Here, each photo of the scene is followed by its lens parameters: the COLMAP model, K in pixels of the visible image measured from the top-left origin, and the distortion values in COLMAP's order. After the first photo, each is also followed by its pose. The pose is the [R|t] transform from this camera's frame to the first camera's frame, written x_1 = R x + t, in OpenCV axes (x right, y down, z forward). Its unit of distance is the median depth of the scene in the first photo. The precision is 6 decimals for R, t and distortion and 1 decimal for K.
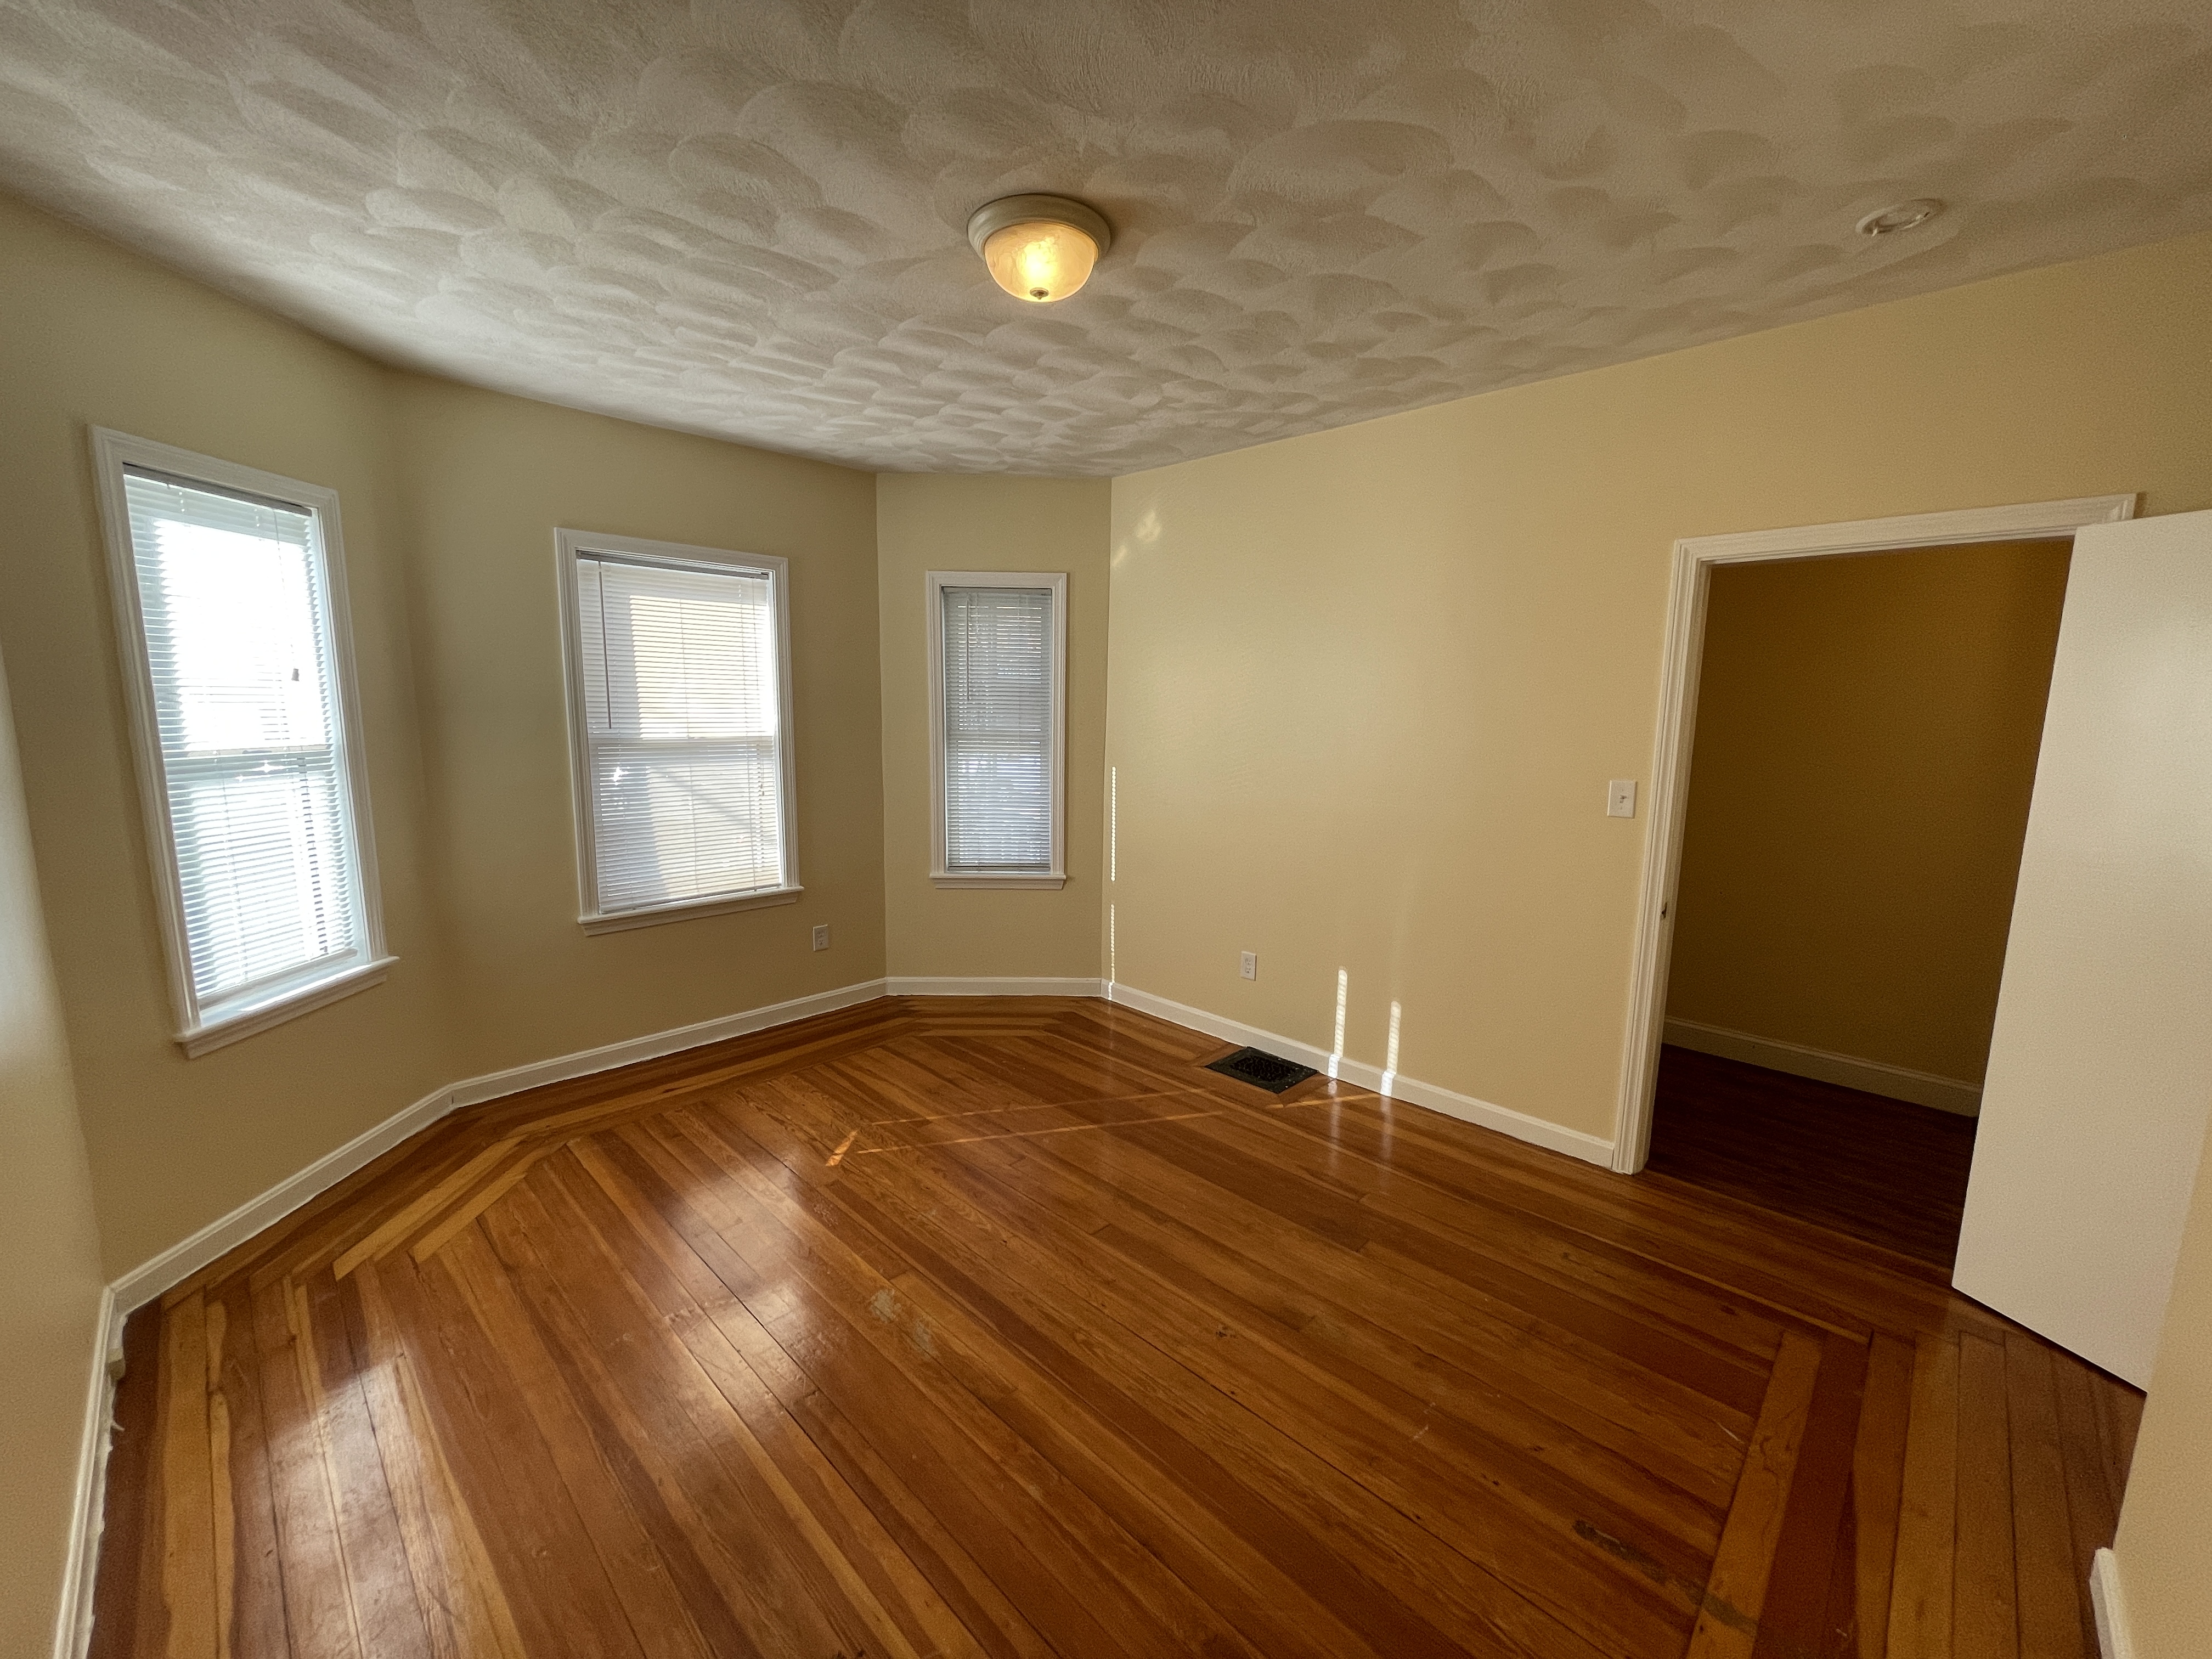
lens RADIAL K [[889.7, 0, 1097.8], [0, 889.7, 827.2], [0, 0, 1]] dist [-0.004506, 0.000912]
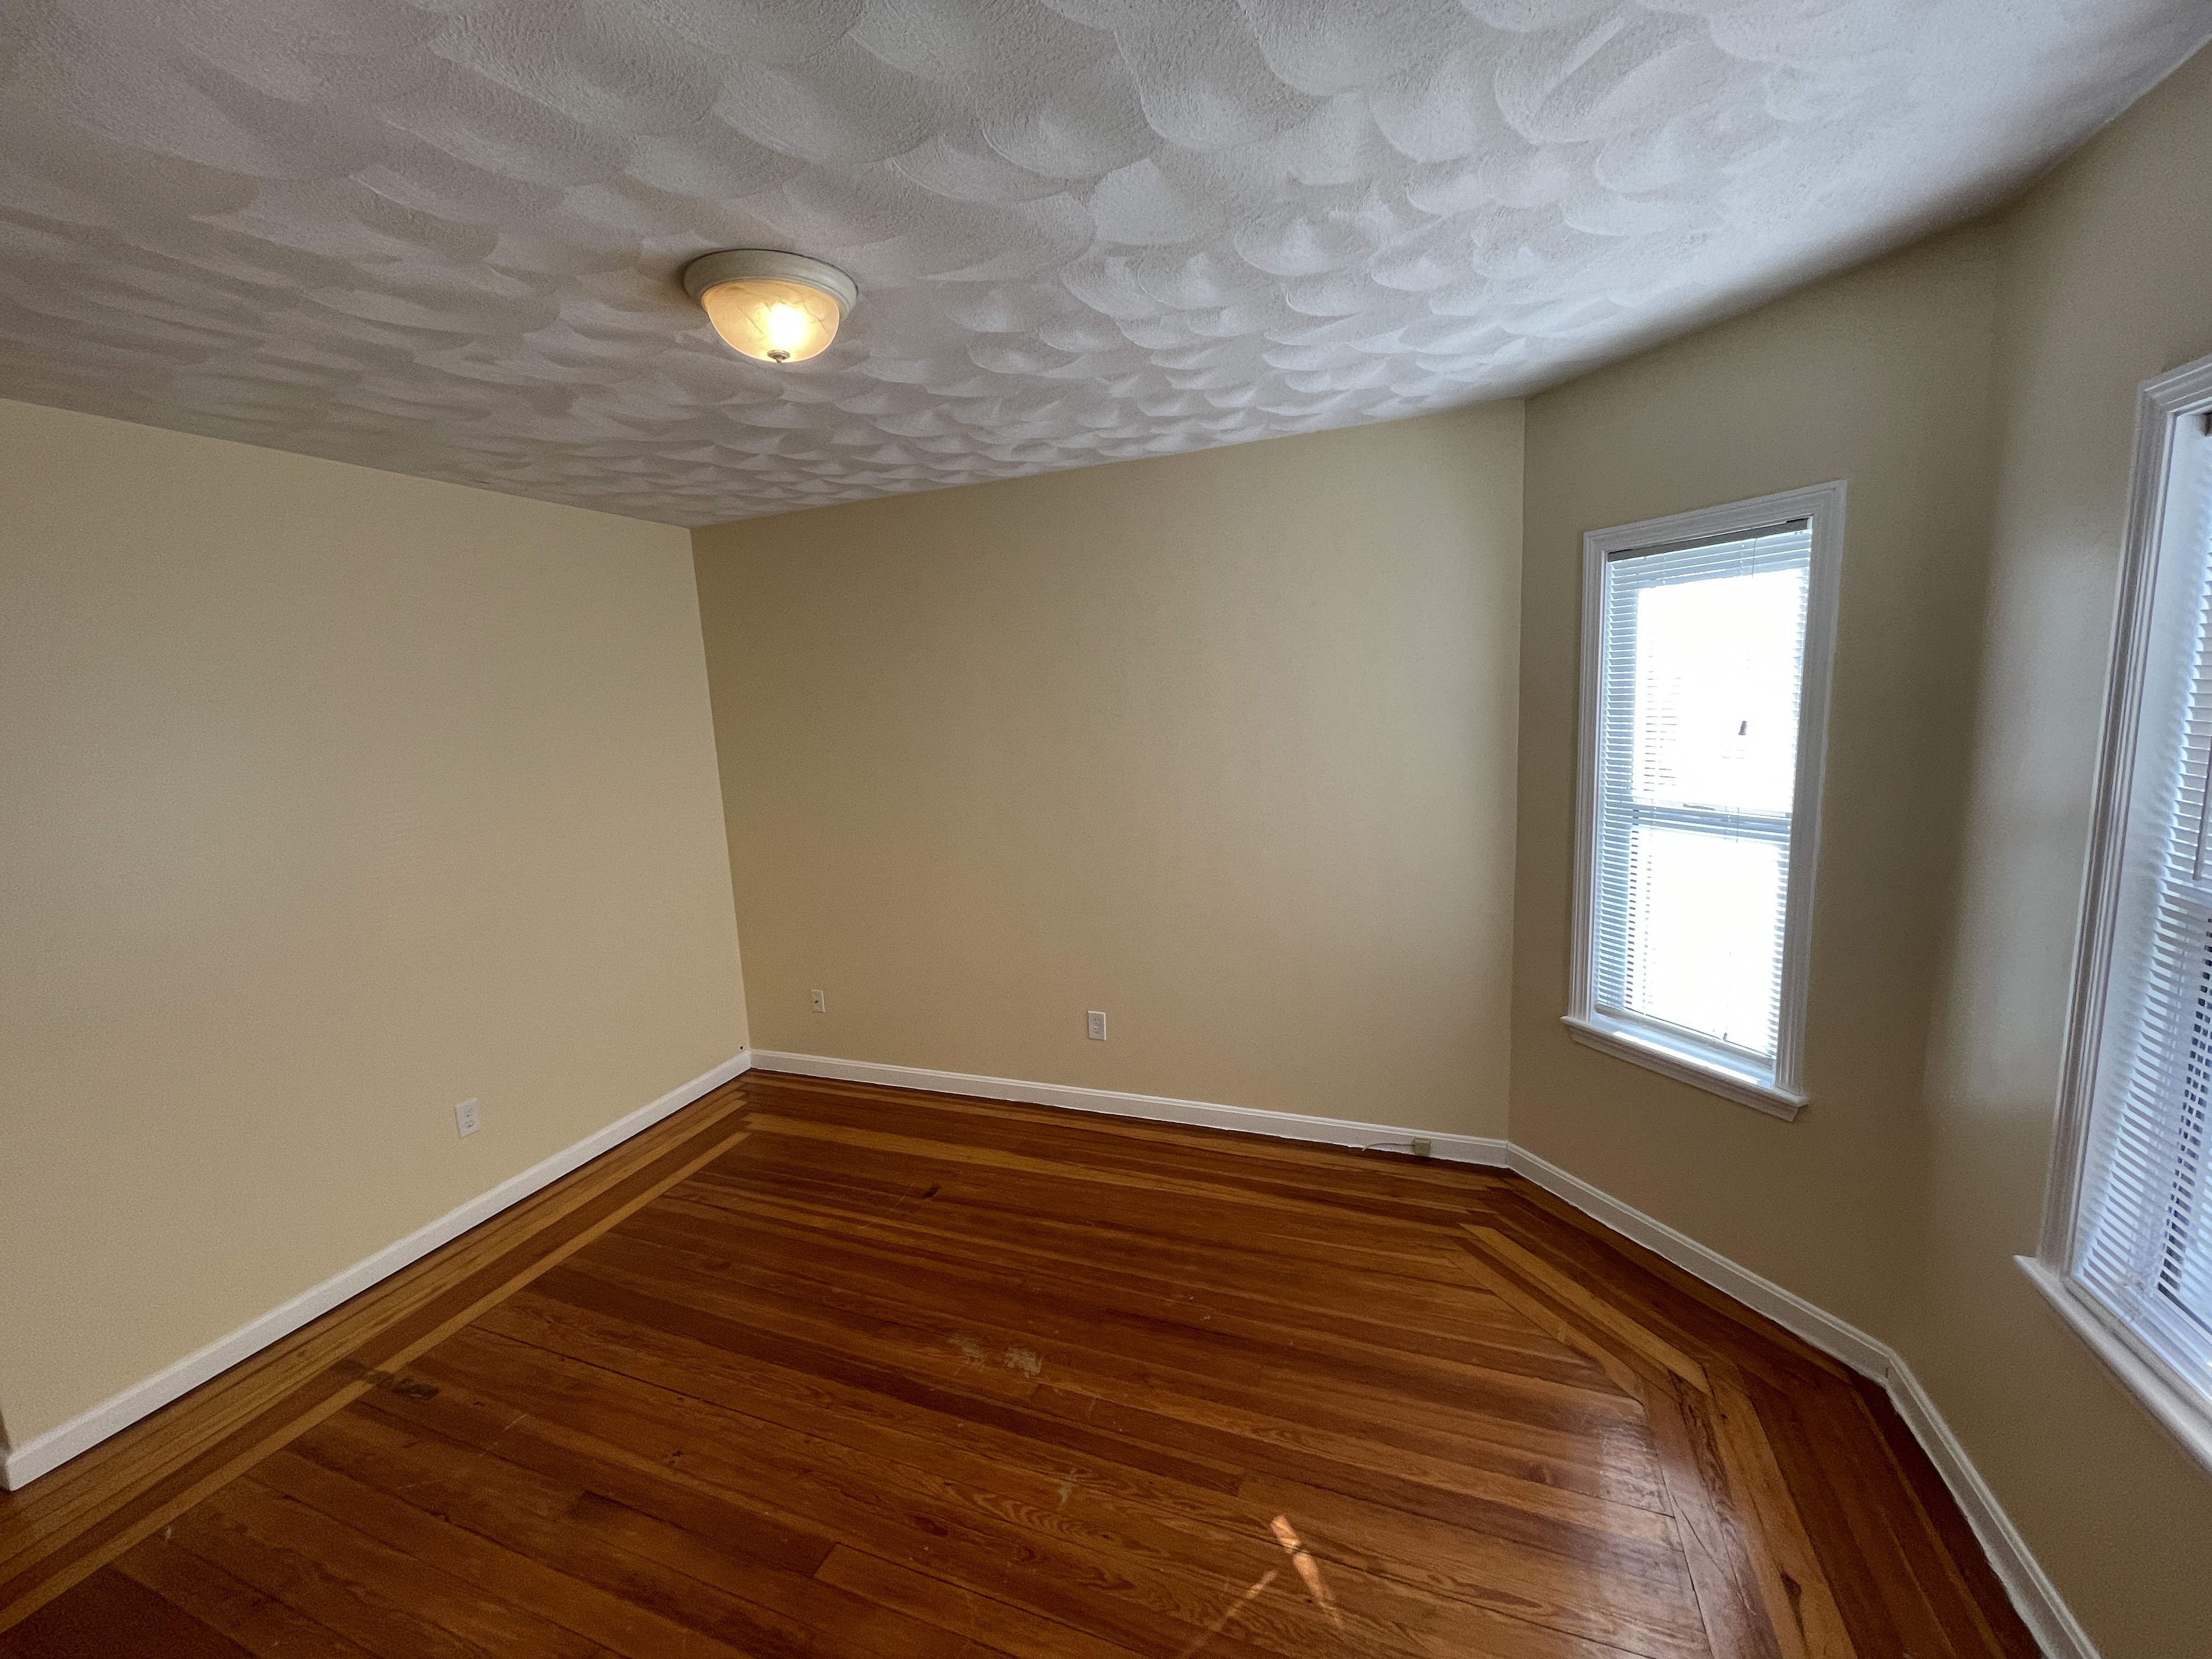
lens RADIAL K [[889.7, 0, 1097.8], [0, 889.7, 827.2], [0, 0, 1]] dist [-0.004506, 0.000912]
pose [[-0.918090, 0.093001, -0.385308, 0.022129], [-0.017813, 0.961422, 0.274502, -0.305969], [0.395973, 0.258881, -0.881014, 1.541927]]
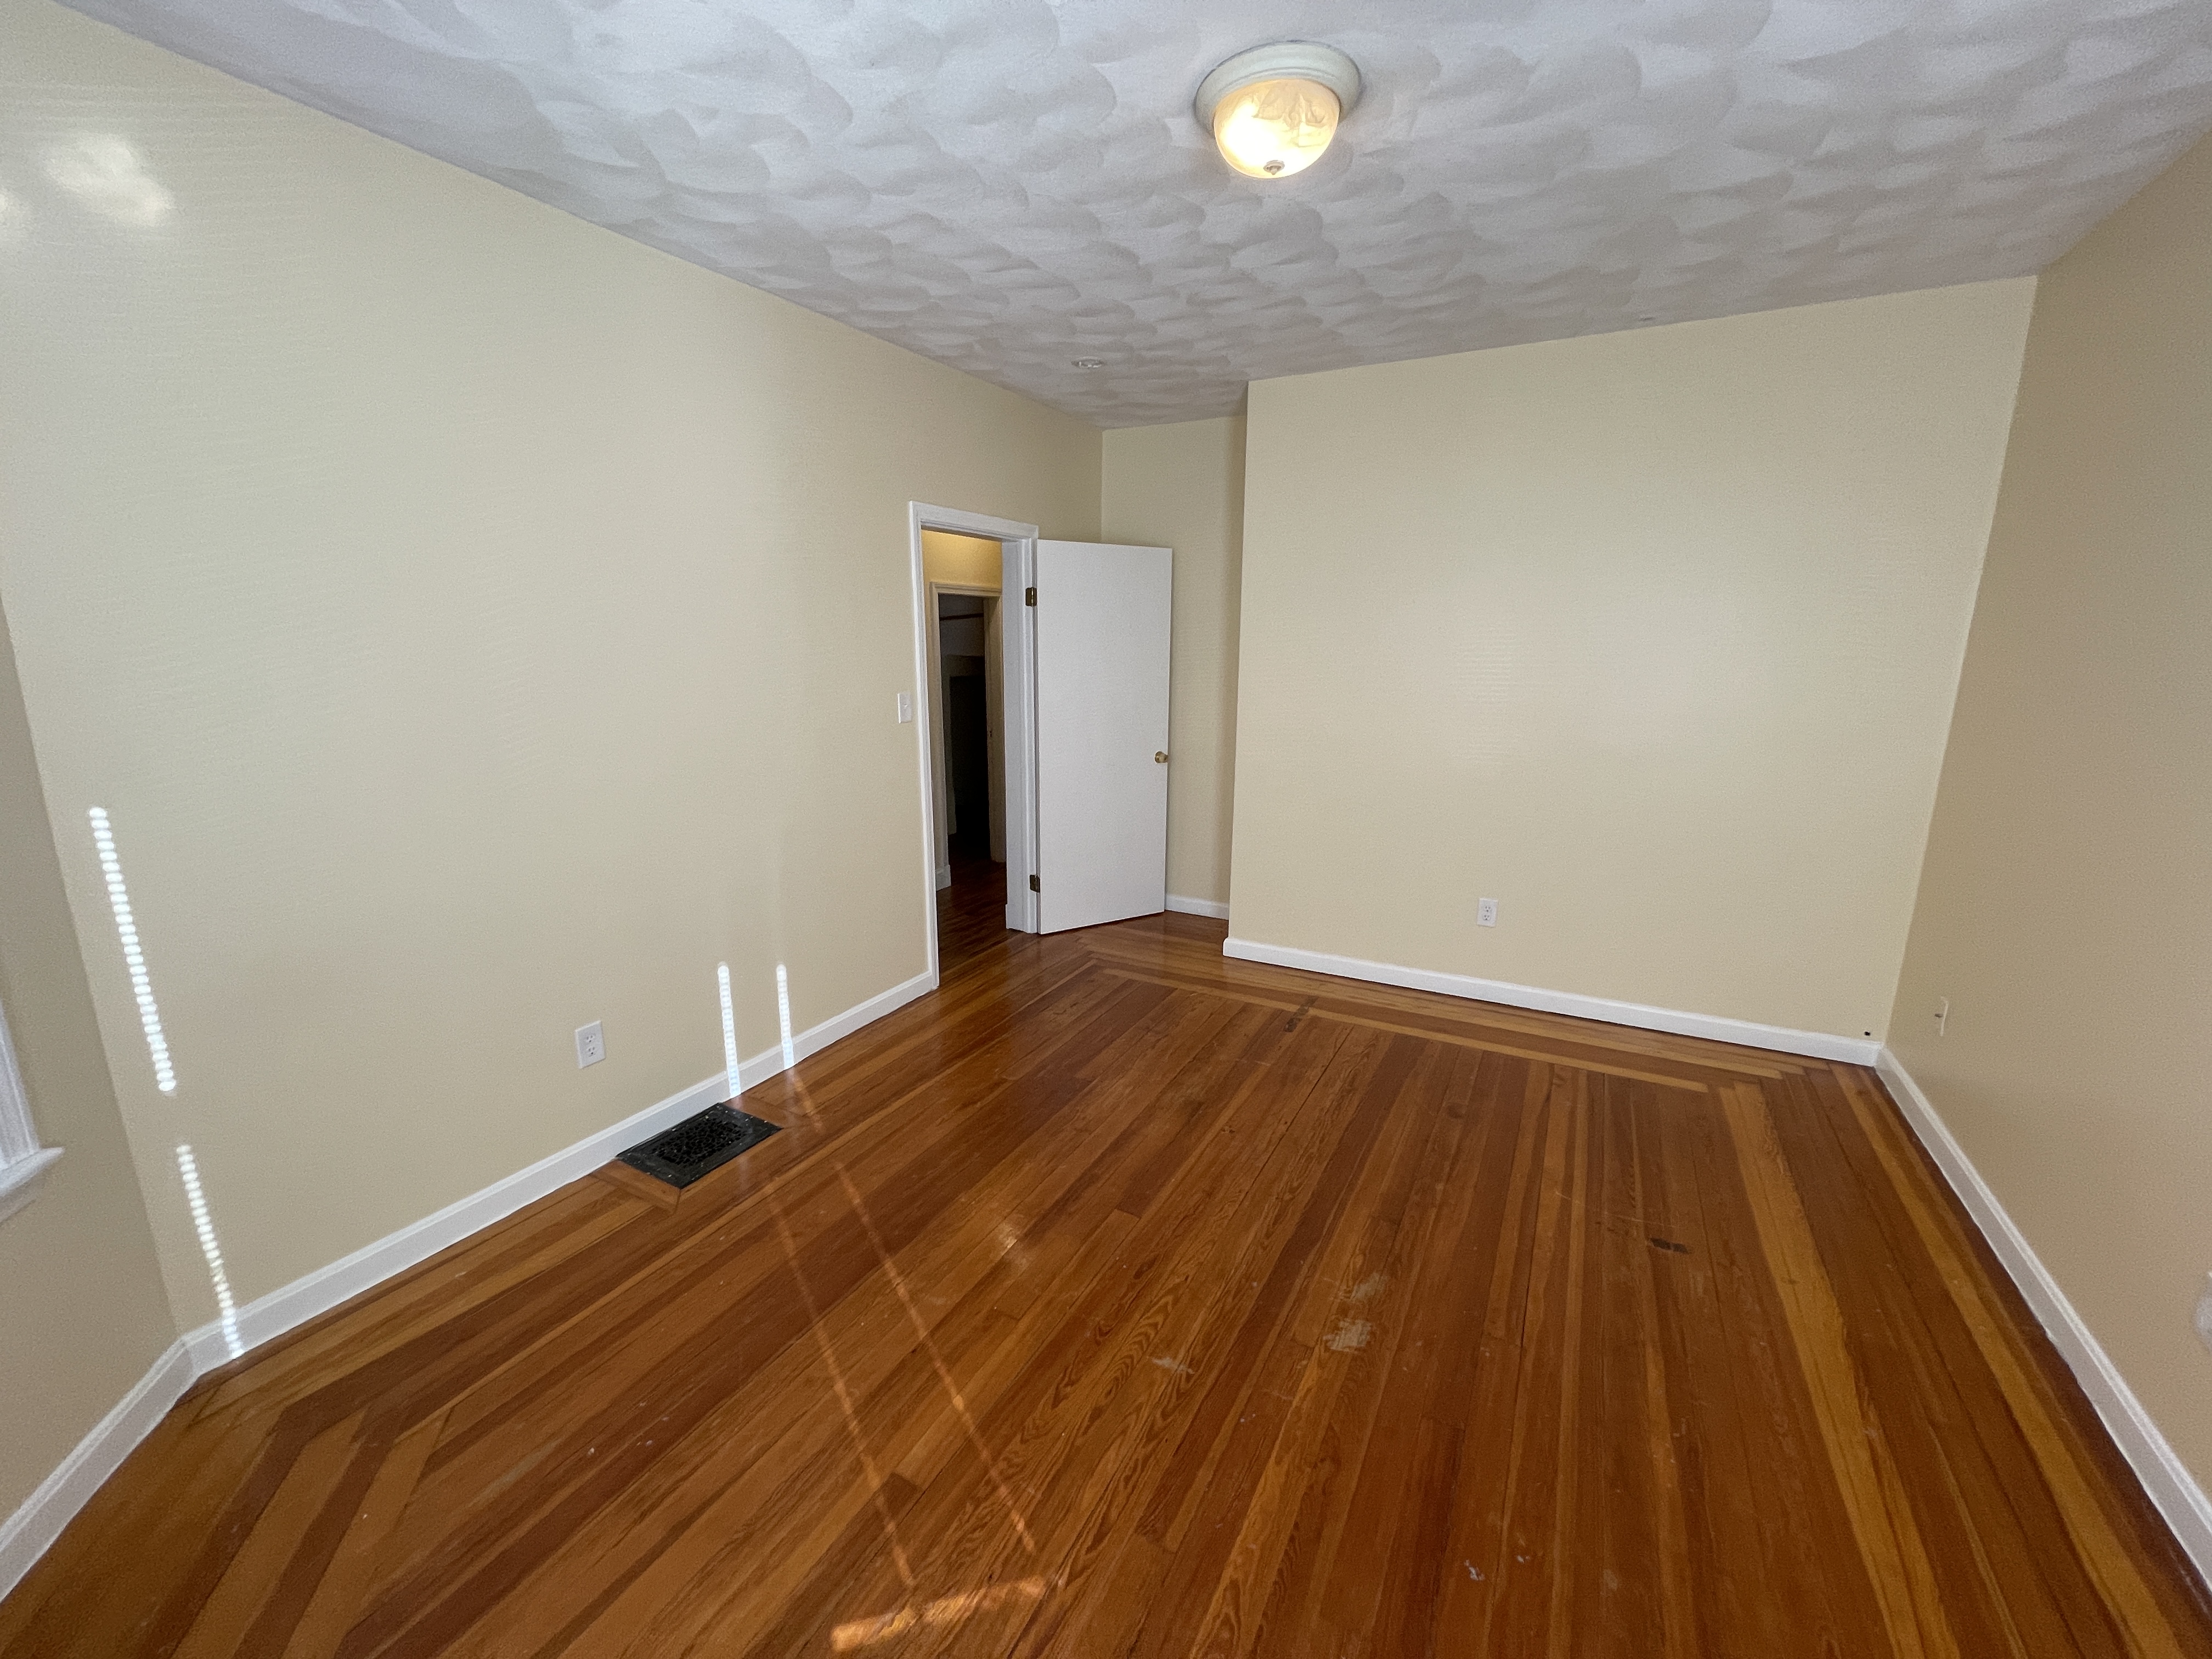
lens RADIAL K [[894.1, 0, 1109.7], [0, 894.1, 826.7], [0, 0, 1]] dist [-0.005735, 0.000265]
pose [[-0.279454, -0.213653, 0.936086, -0.760091], [0.132384, 0.957044, 0.257957, -0.167863], [-0.950989, 0.196010, -0.239166, 1.147161]]
